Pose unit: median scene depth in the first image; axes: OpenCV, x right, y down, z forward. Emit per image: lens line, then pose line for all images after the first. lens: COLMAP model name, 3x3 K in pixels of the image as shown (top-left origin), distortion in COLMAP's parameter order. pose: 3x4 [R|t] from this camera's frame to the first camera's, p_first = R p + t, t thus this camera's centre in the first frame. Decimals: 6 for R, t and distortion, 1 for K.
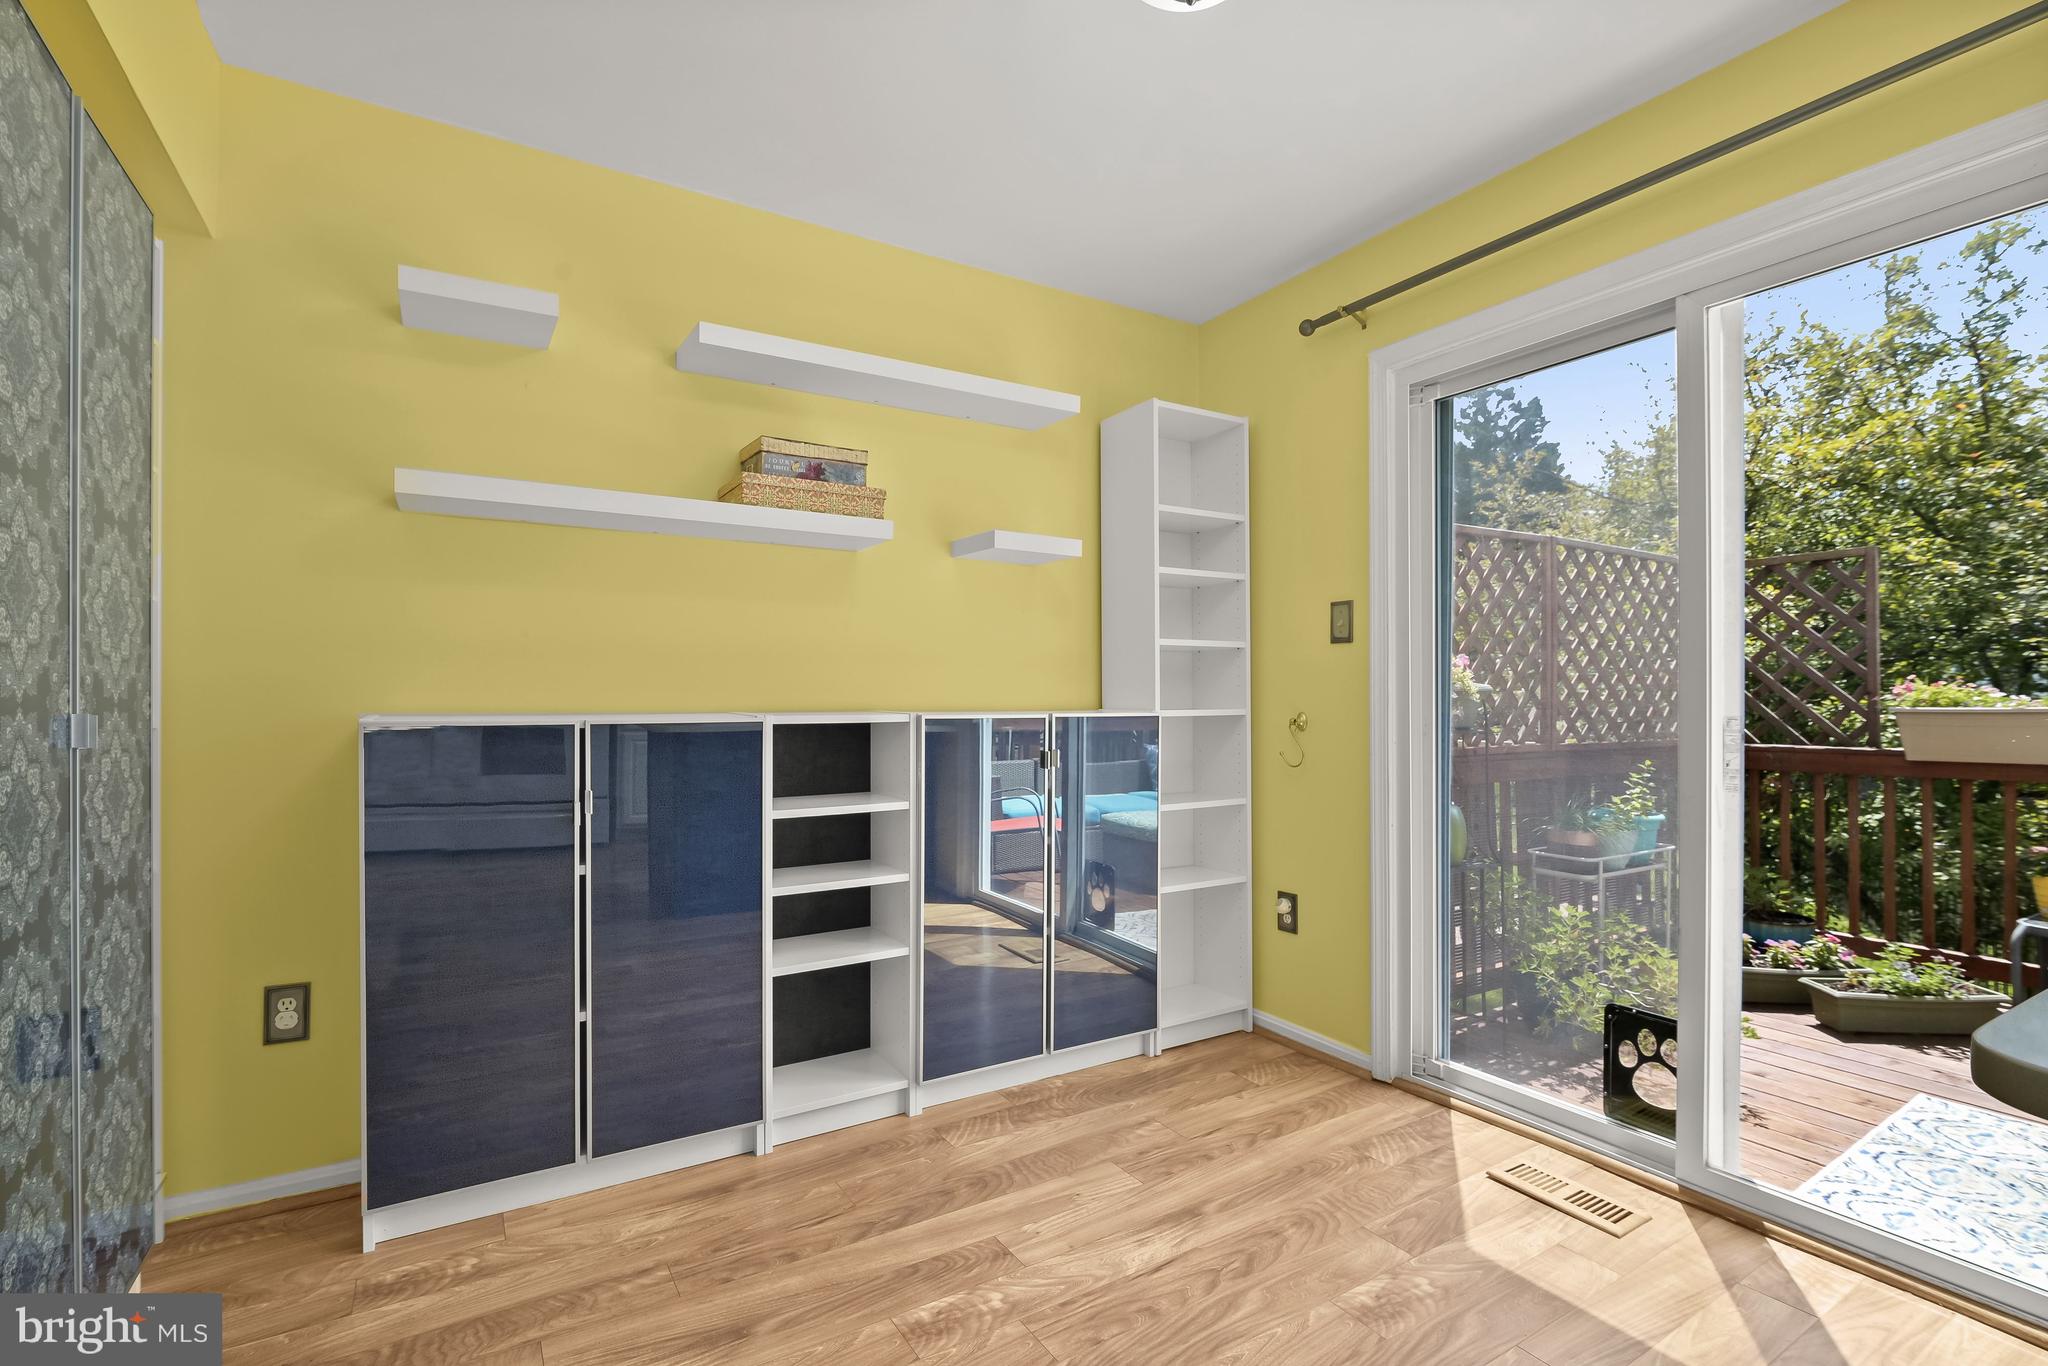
lens RADIAL K [[966.5, 0, 1035.0], [0, 966.5, 695.8], [0, 0, 1]] dist [-0.016887, -0.000381]
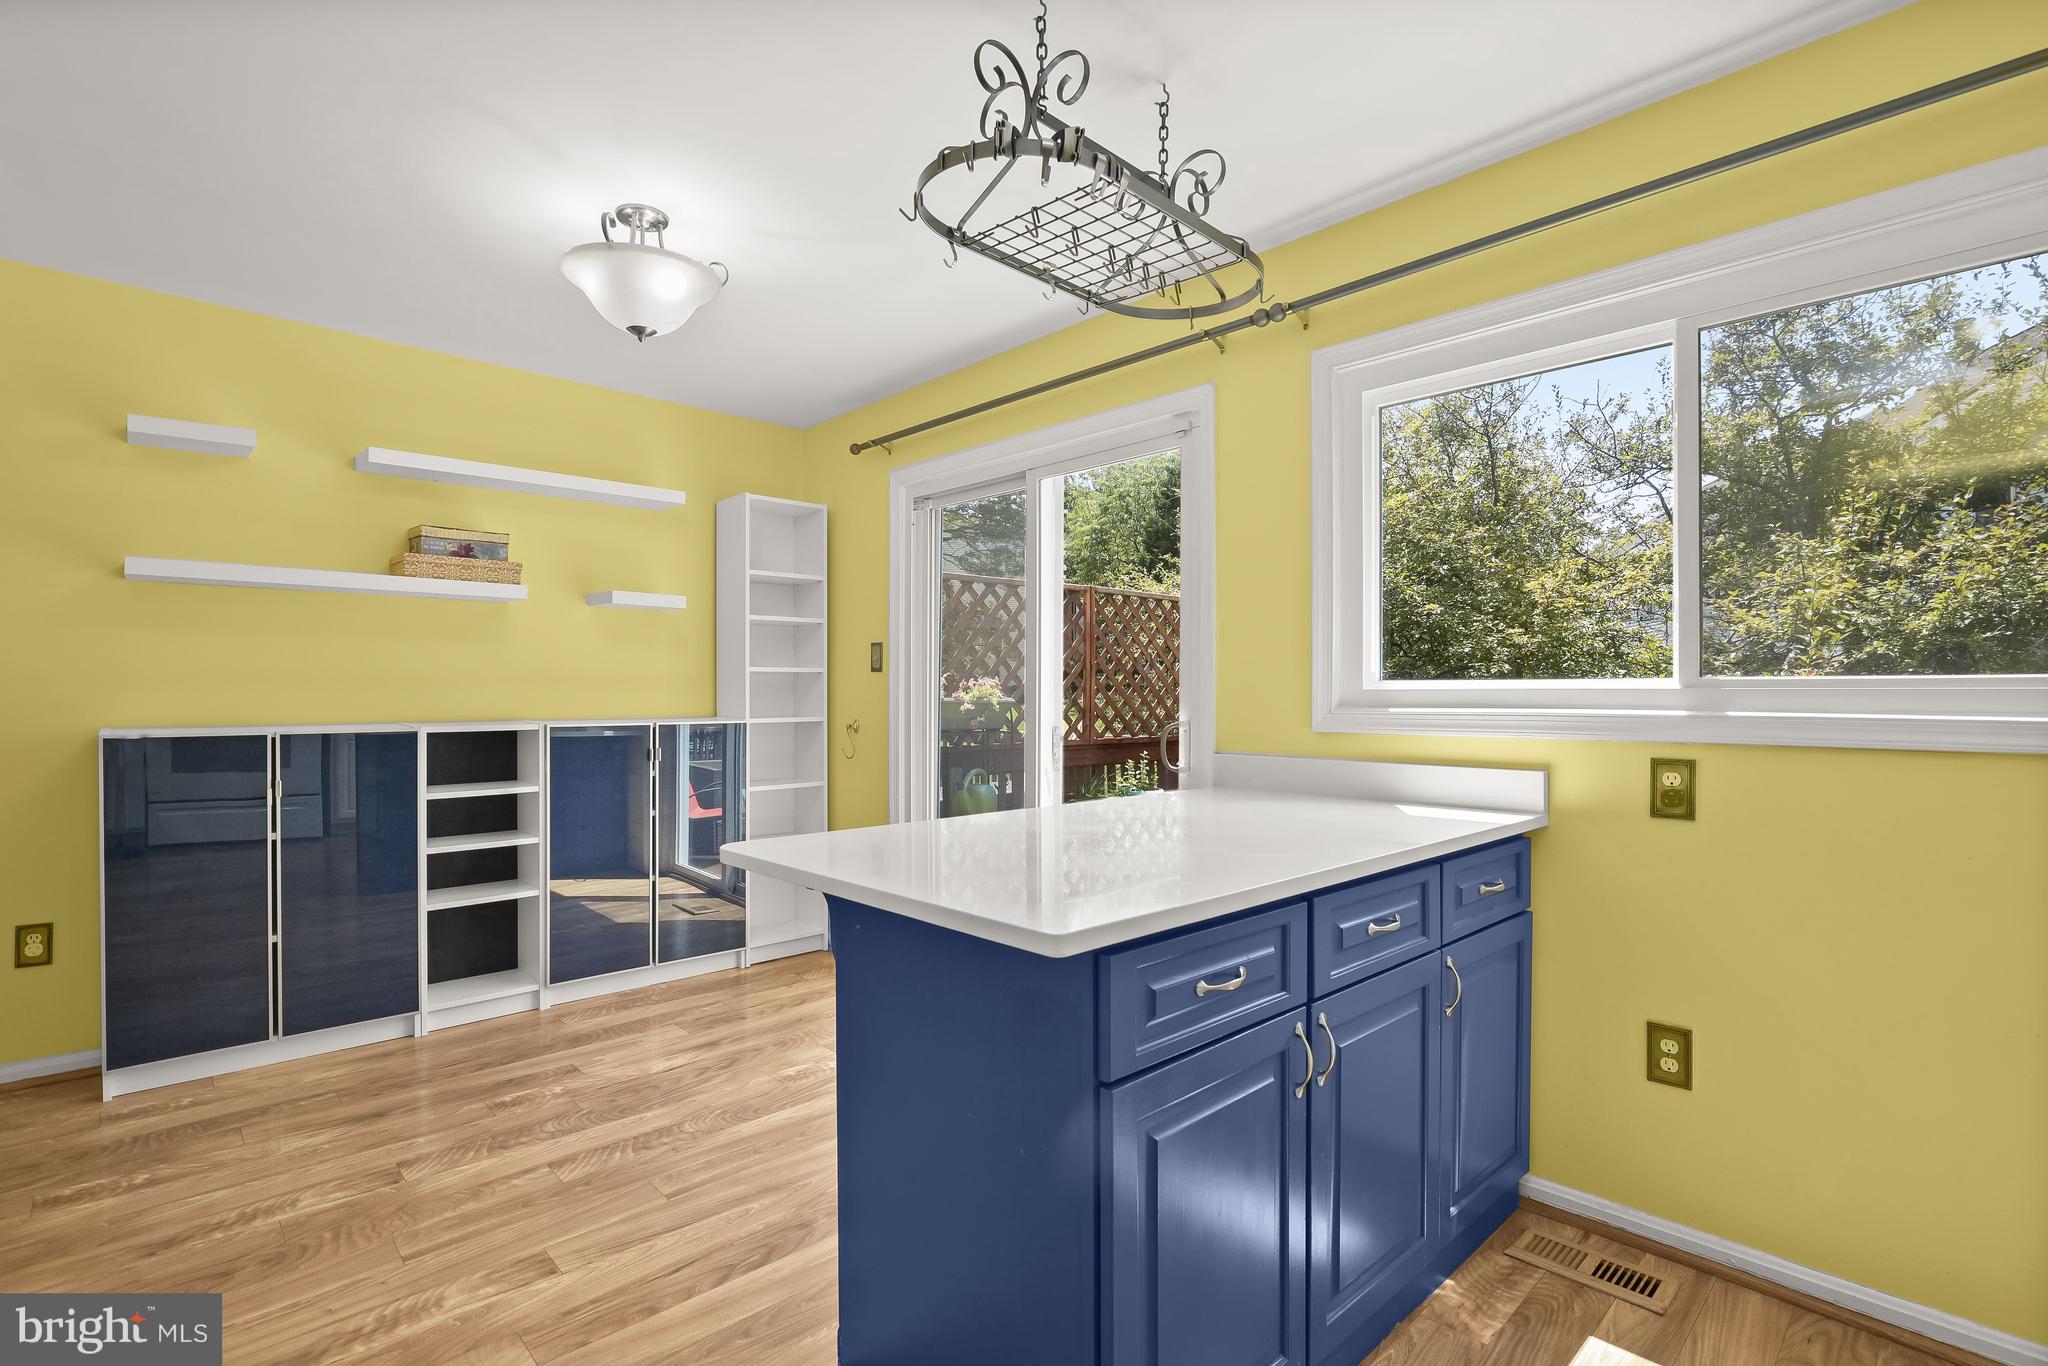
lens RADIAL K [[966.5, 0, 1025.9], [0, 966.5, 692.5], [0, 0, 1]] dist [-0.016887, -0.000381]
pose [[0.978331, 0.003220, 0.207020, 0.287040], [-0.004583, 0.999971, 0.006103, -0.040924], [-0.206994, -0.006920, 0.978318, -0.543231]]
